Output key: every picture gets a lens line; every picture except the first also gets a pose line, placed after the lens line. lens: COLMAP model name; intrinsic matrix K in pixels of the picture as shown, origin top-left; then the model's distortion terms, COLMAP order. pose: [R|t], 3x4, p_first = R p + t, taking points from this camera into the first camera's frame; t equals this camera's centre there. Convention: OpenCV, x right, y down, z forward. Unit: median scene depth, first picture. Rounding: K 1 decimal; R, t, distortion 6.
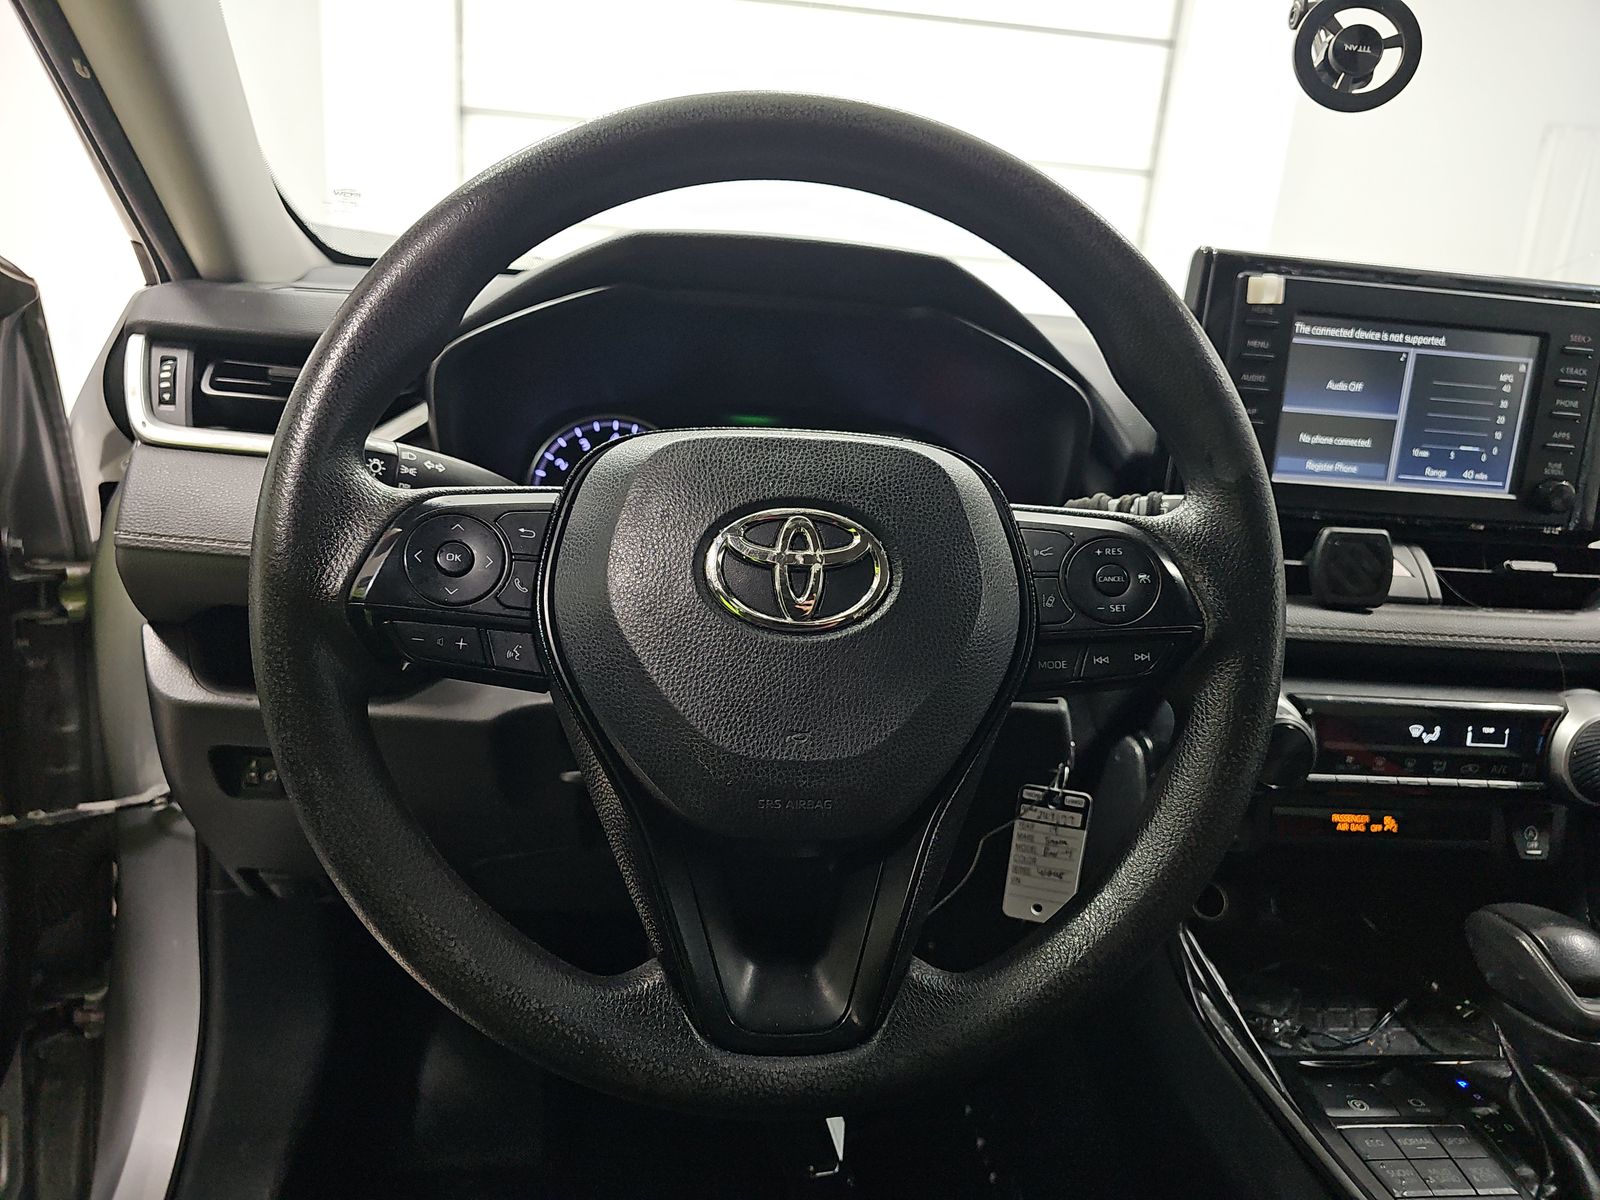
lens RADIAL K [[1074.9, 0, 786.1], [0, 1074.9, 597.7], [0, 0, 1]] dist [0.051920, -0.019443]
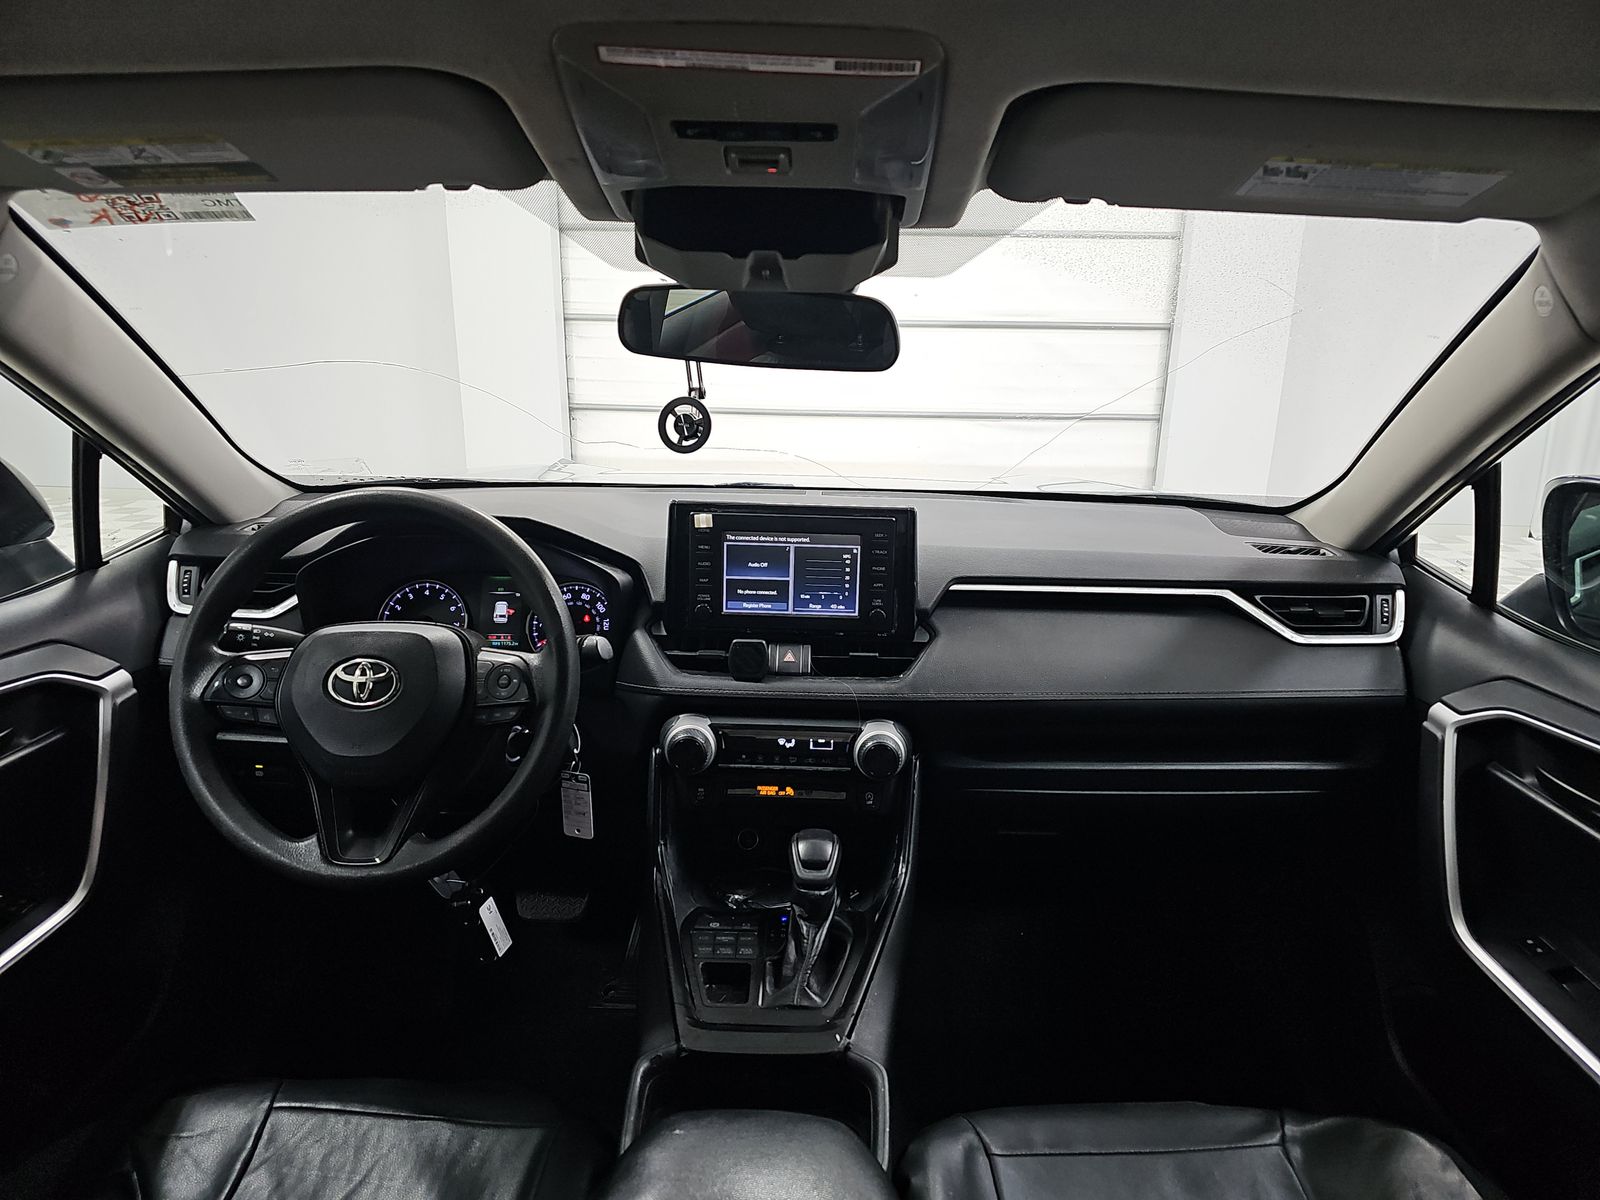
lens RADIAL K [[1074.9, 0, 810.2], [0, 1074.9, 592.4], [0, 0, 1]] dist [0.051920, -0.019443]
pose [[0.992883, -0.031543, -0.114838, 0.825503], [0.027290, 0.998889, -0.038424, -0.068327], [0.115923, 0.035016, 0.992641, -0.893689]]
